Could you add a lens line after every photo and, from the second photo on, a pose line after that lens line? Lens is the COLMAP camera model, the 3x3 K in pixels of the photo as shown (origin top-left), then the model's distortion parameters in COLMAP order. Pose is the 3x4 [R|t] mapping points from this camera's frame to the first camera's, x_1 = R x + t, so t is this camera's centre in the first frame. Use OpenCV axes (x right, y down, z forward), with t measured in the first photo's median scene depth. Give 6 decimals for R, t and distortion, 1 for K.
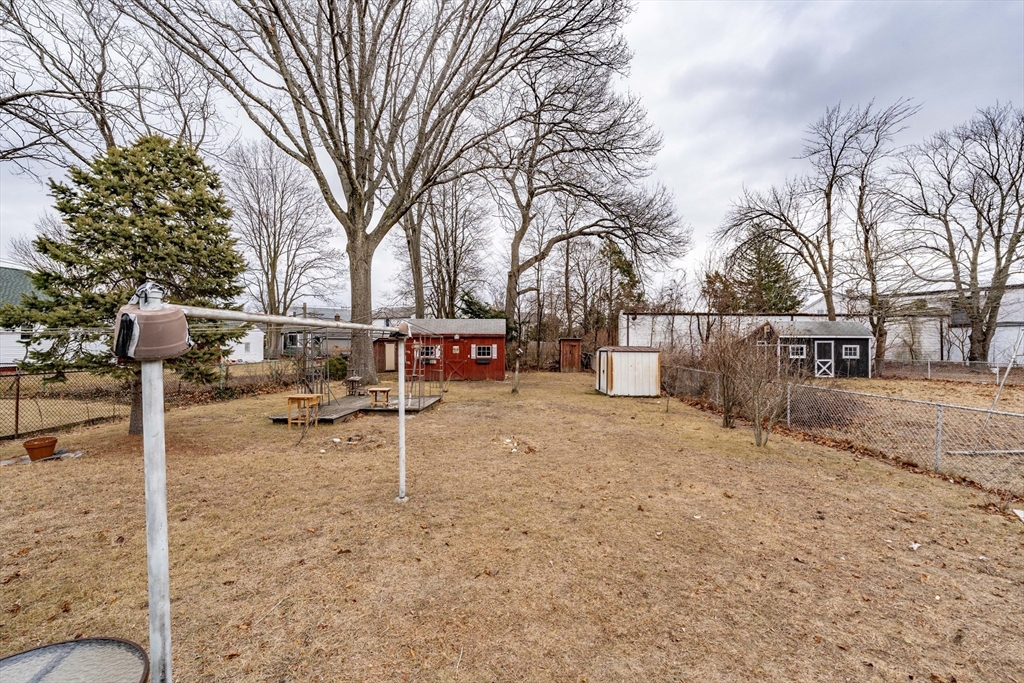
lens RADIAL K [[426.6, 0, 507.3], [0, 426.6, 337.1], [0, 0, 1]] dist [-0.000637, -0.000080]
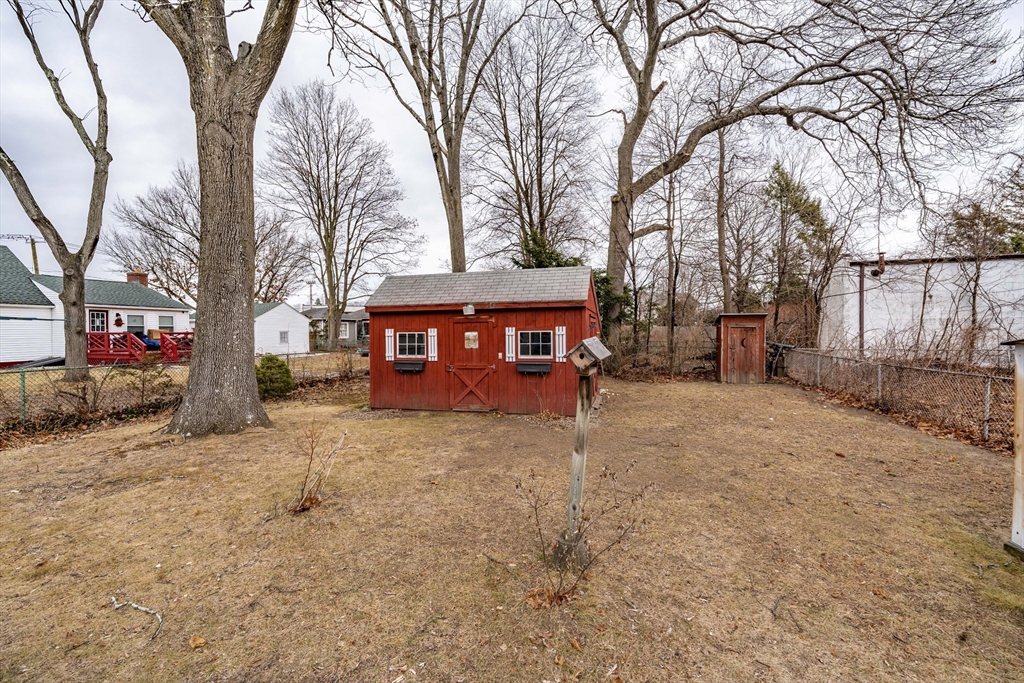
lens RADIAL K [[426.6, 0, 507.3], [0, 426.6, 337.1], [0, 0, 1]] dist [-0.000637, -0.000080]
pose [[0.960439, -0.008866, -0.278348, 0.023916], [0.016931, 0.999503, 0.026587, 0.011152], [0.277974, -0.030248, 0.960112, 0.429421]]
